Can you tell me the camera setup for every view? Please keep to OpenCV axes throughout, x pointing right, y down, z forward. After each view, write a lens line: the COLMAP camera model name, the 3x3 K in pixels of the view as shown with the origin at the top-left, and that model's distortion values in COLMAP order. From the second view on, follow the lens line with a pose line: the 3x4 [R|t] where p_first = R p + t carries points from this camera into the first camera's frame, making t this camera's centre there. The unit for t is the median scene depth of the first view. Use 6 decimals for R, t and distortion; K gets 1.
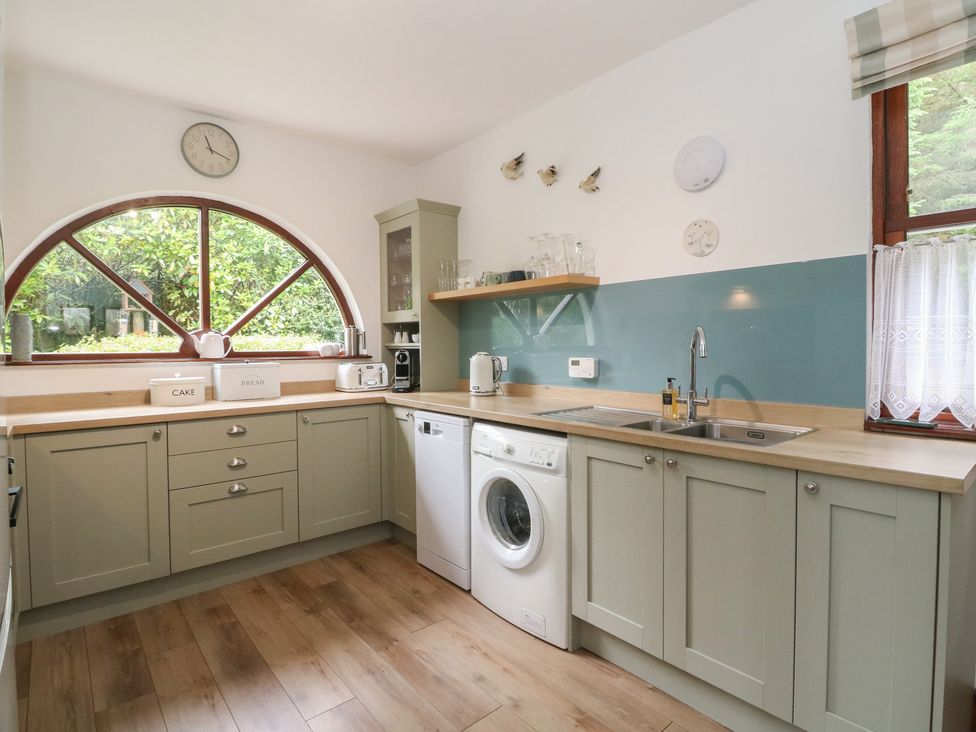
lens RADIAL K [[511.5, 0, 488.0], [0, 511.5, 354.9], [0, 0, 1]] dist [0.001027, -0.011262]
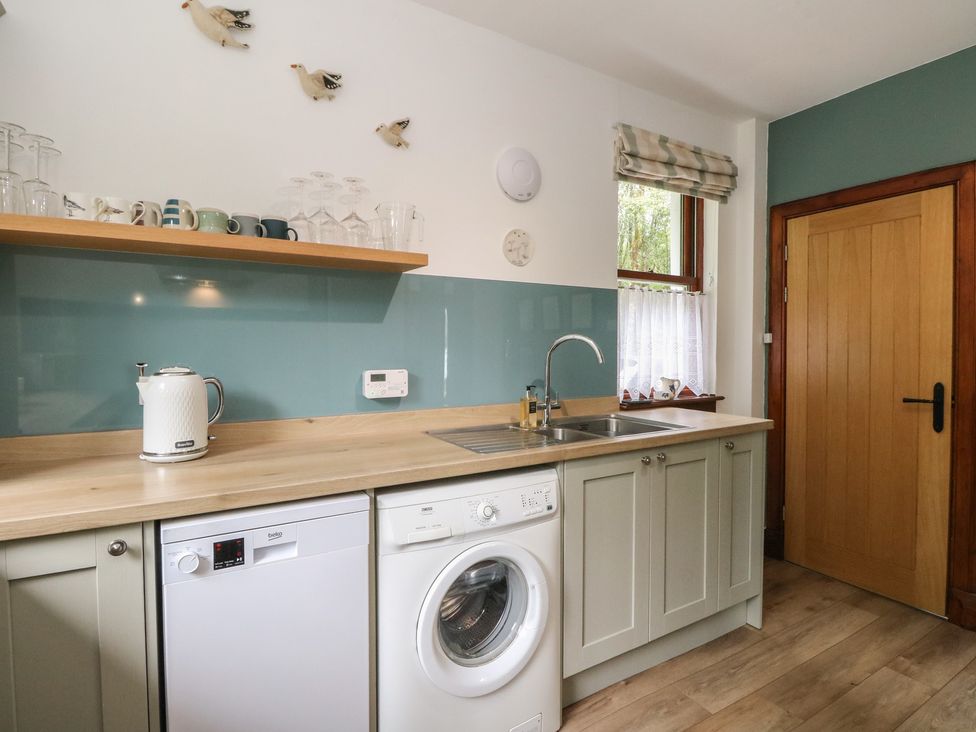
lens RADIAL K [[511.5, 0, 489.7], [0, 511.5, 358.2], [0, 0, 1]] dist [0.001027, -0.011262]
pose [[0.165208, -0.014657, 0.986150, -0.580856], [0.018111, 0.999766, 0.011825, -0.019711], [-0.986092, 0.015907, 0.165435, 0.854716]]
